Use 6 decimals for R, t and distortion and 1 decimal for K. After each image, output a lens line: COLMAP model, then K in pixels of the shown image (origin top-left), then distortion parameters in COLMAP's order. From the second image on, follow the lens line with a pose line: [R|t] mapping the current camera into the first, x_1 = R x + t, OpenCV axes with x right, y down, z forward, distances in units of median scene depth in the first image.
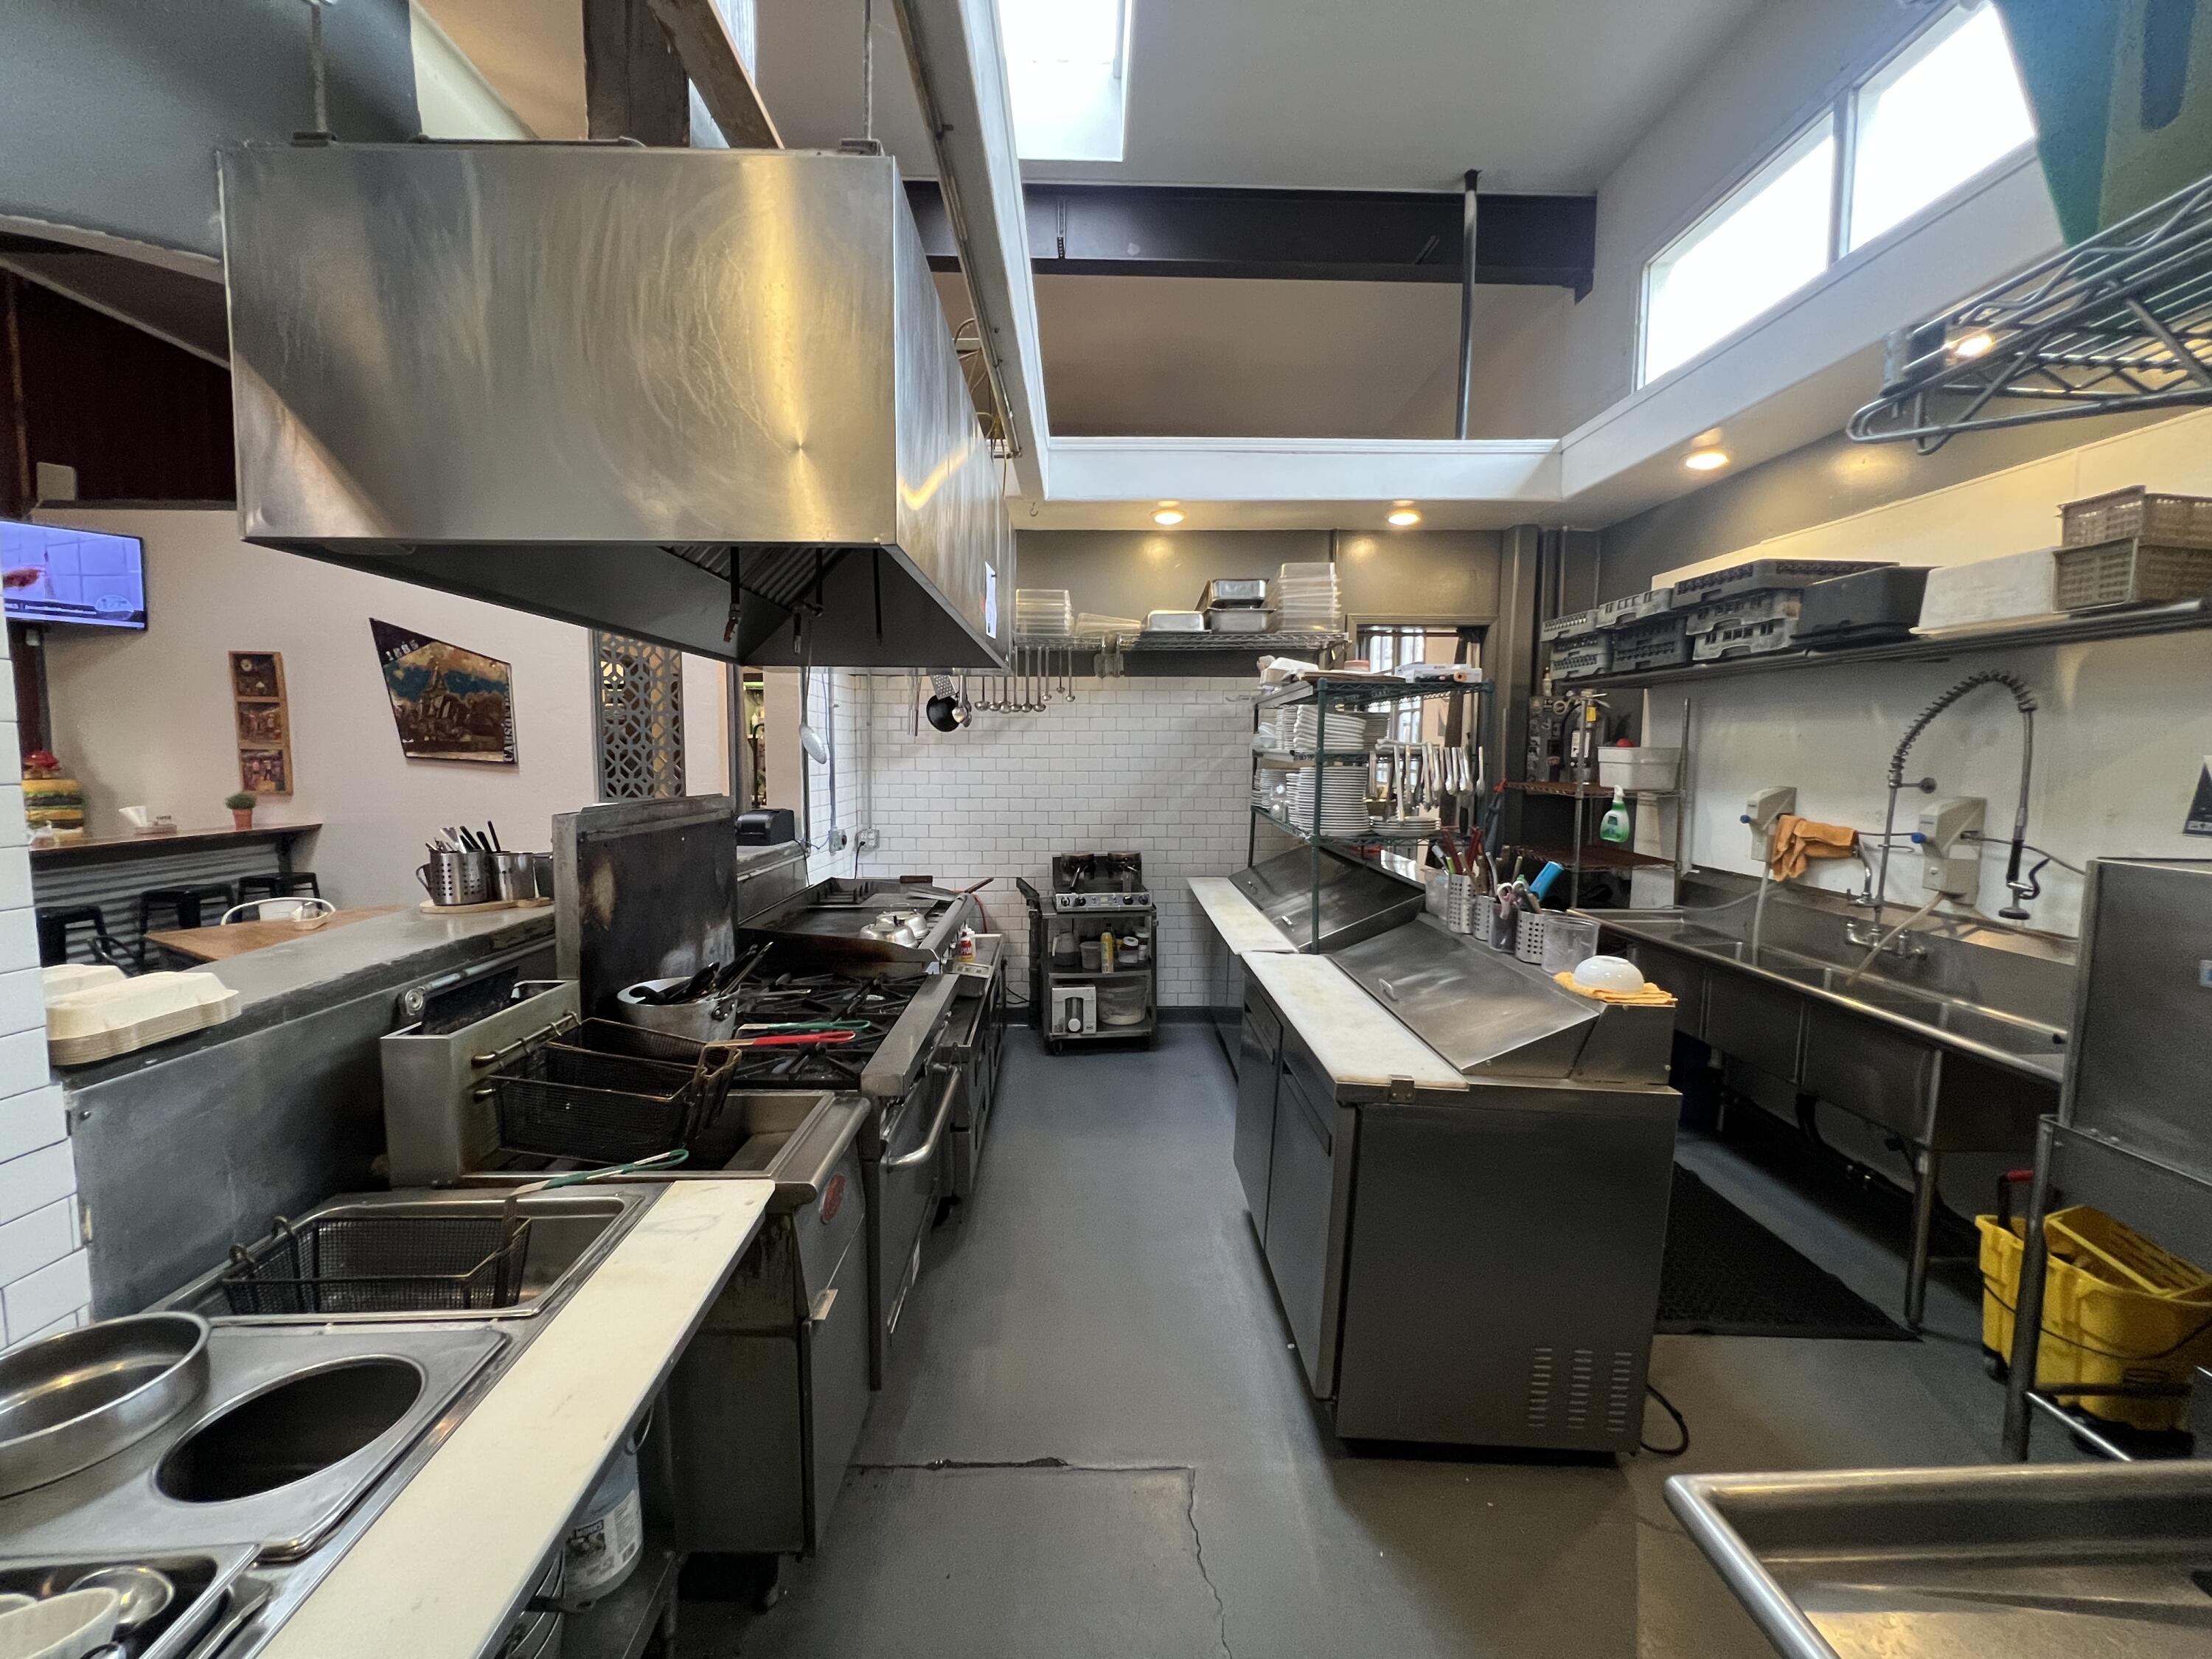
lens RADIAL K [[886.5, 0, 1099.1], [0, 886.5, 825.3], [0, 0, 1]] dist [-0.002033, 0.000448]
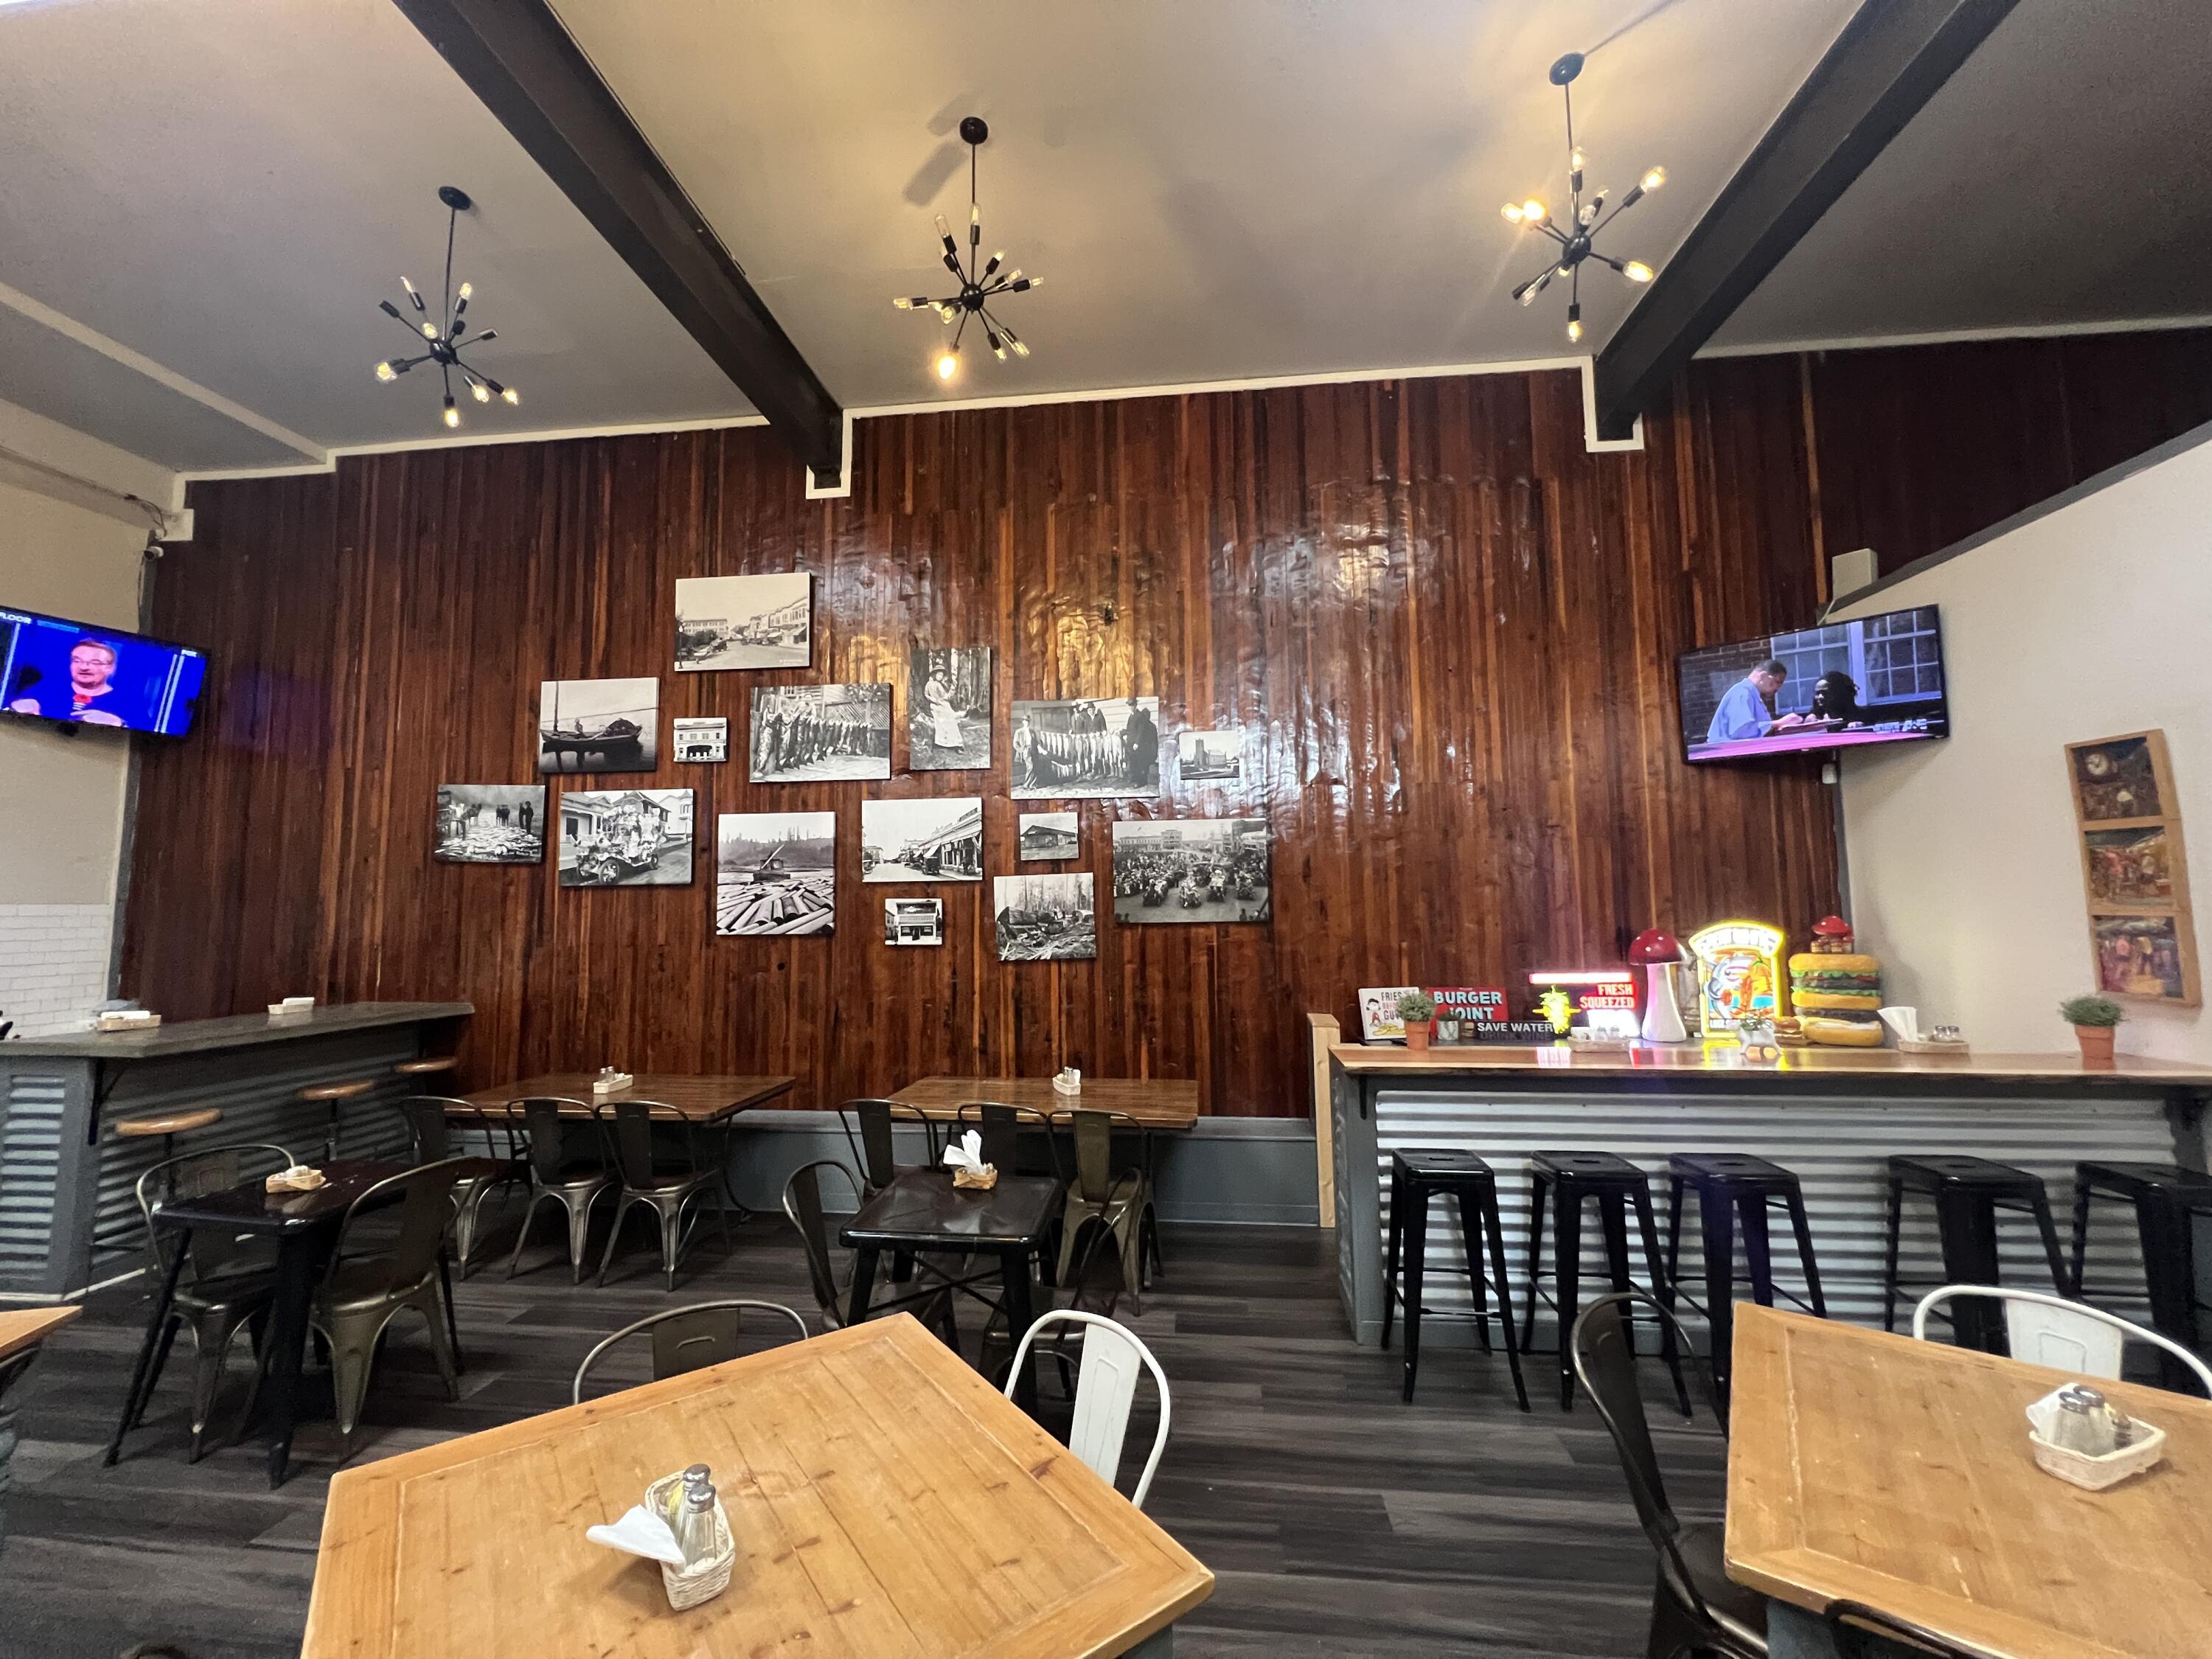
lens RADIAL K [[886.5, 0, 1096.9], [0, 886.5, 824.8], [0, 0, 1]] dist [-0.002033, 0.000448]
pose [[-0.122515, -0.094316, -0.987975, -0.362304], [-0.075791, 0.993456, -0.085440, -0.051231], [0.989569, 0.064412, -0.128861, 0.481256]]
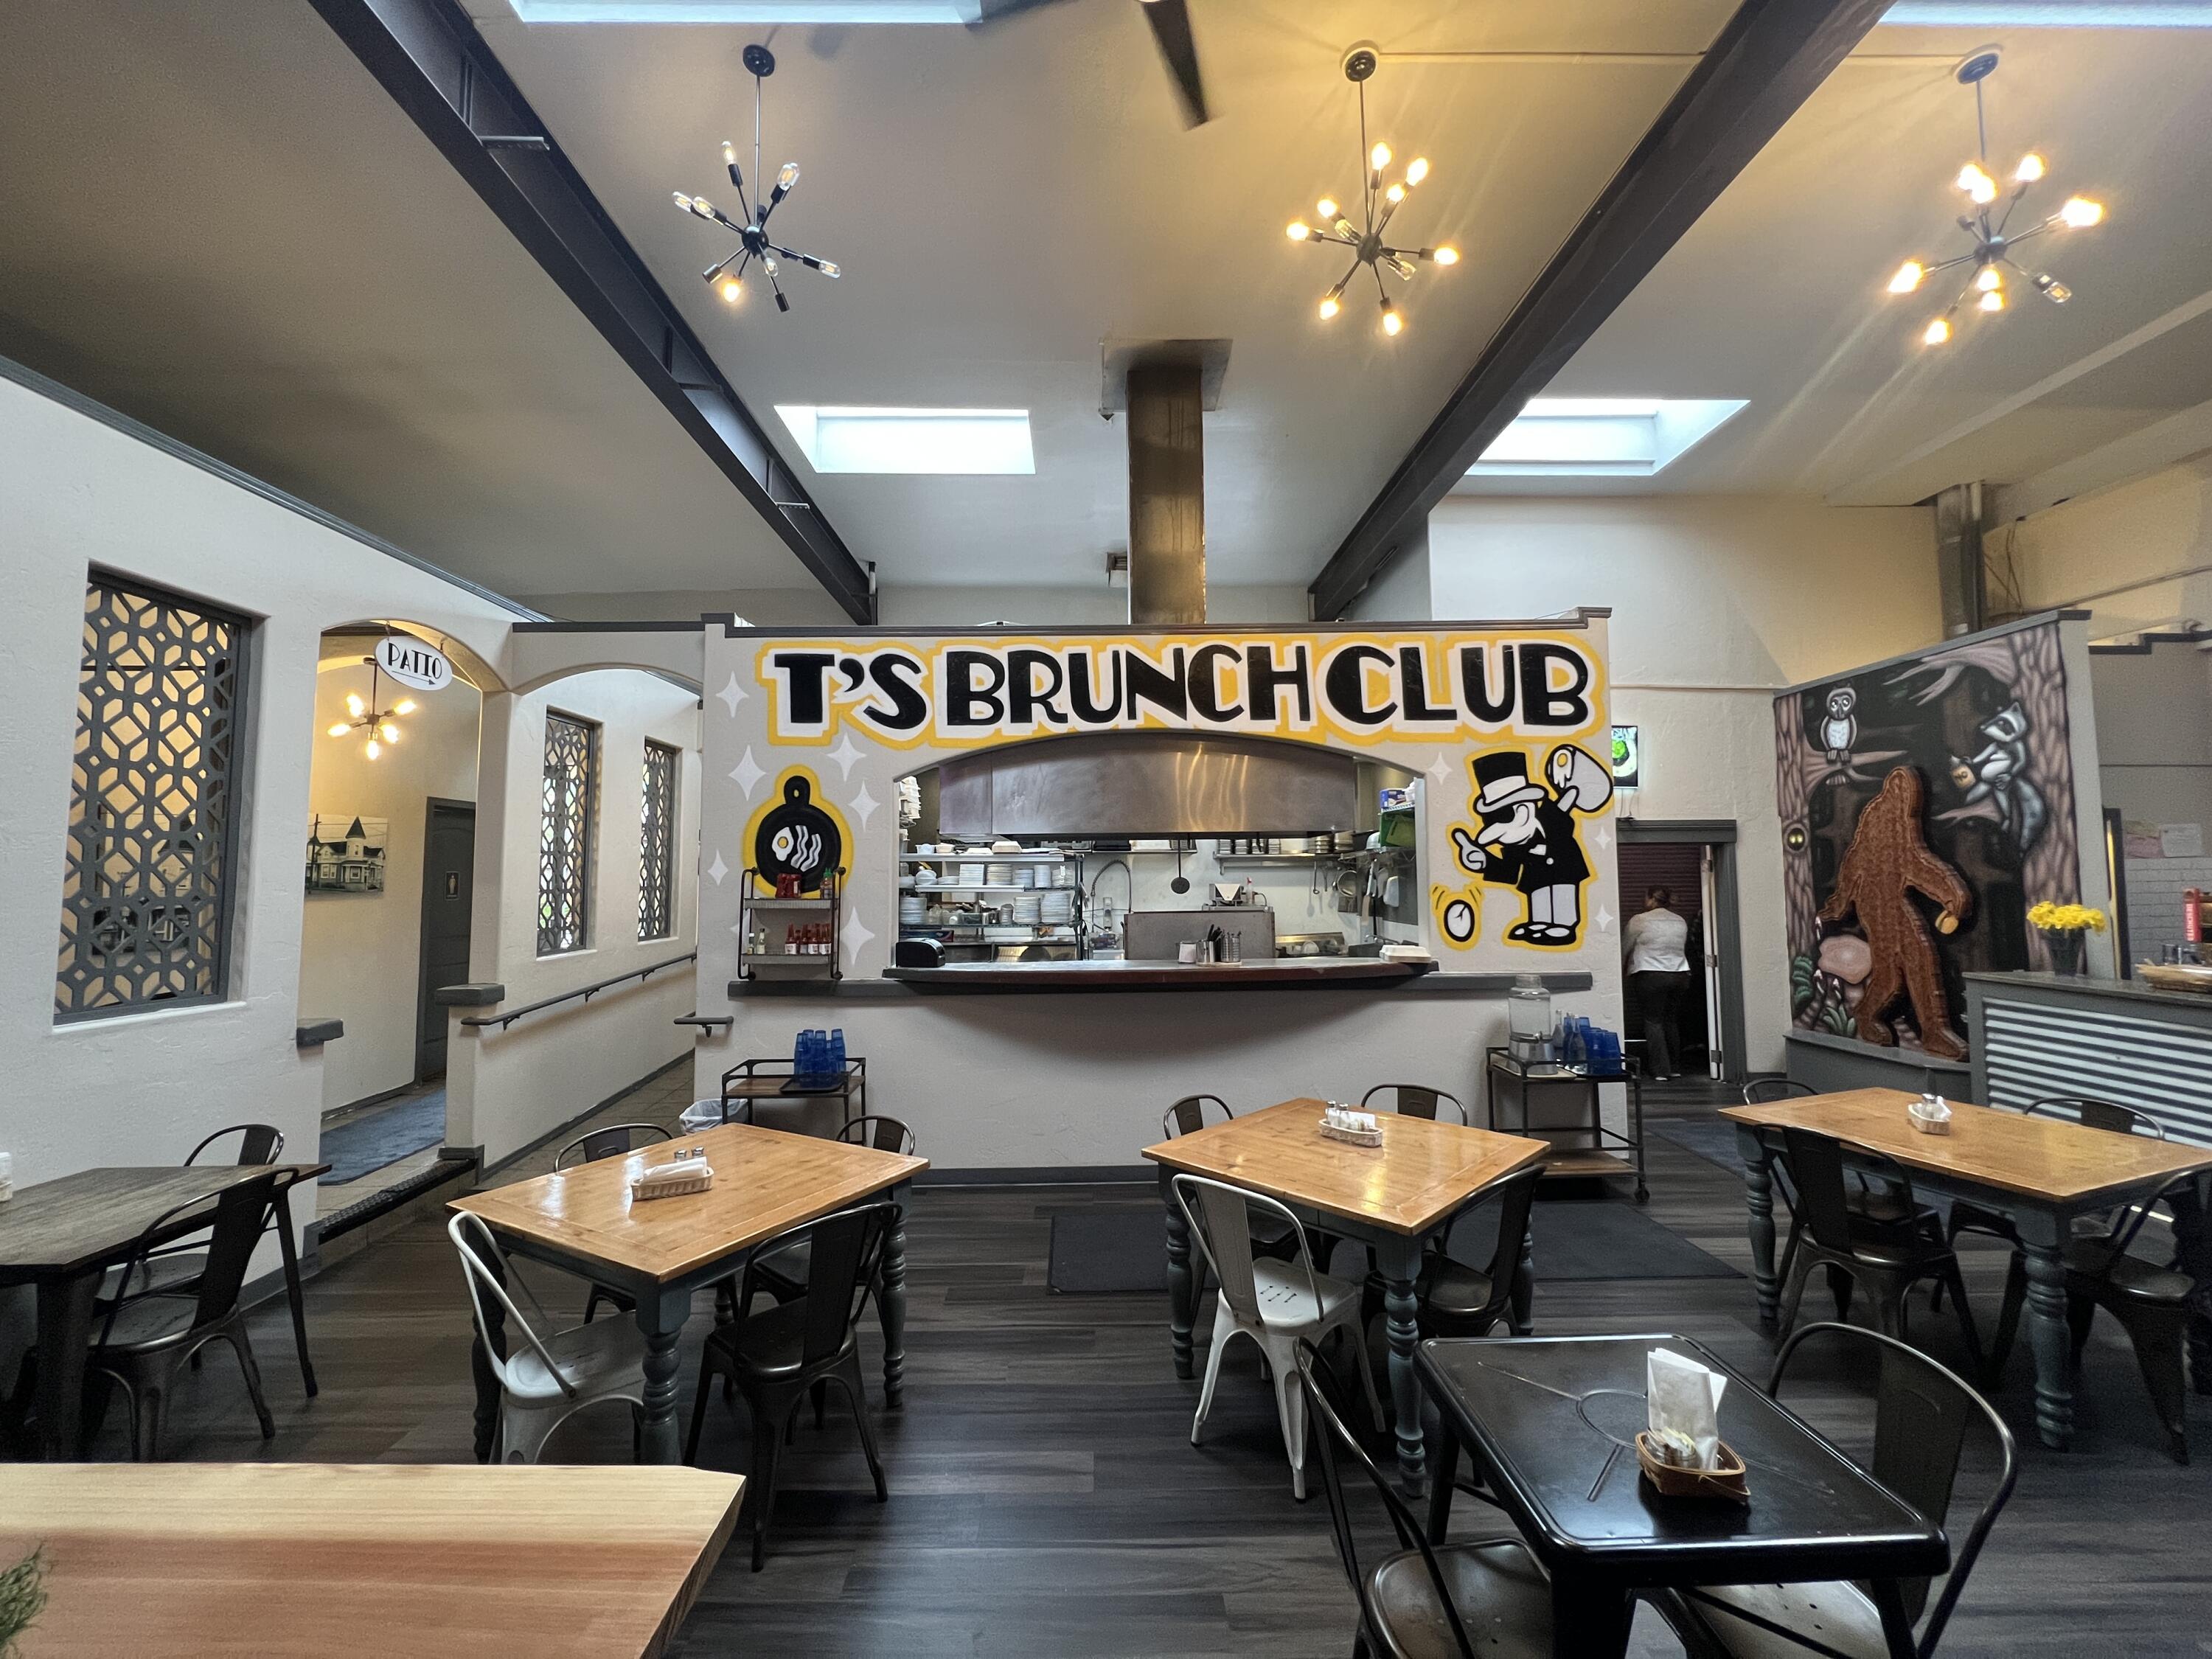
lens RADIAL K [[886.5, 0, 1097.9], [0, 886.5, 824.6], [0, 0, 1]] dist [-0.002033, 0.000448]
pose [[0.003017, 0.055417, 0.998459, -1.126102], [0.091391, 0.994269, -0.055461, -0.059616], [-0.995811, 0.091417, -0.002065, 0.504085]]
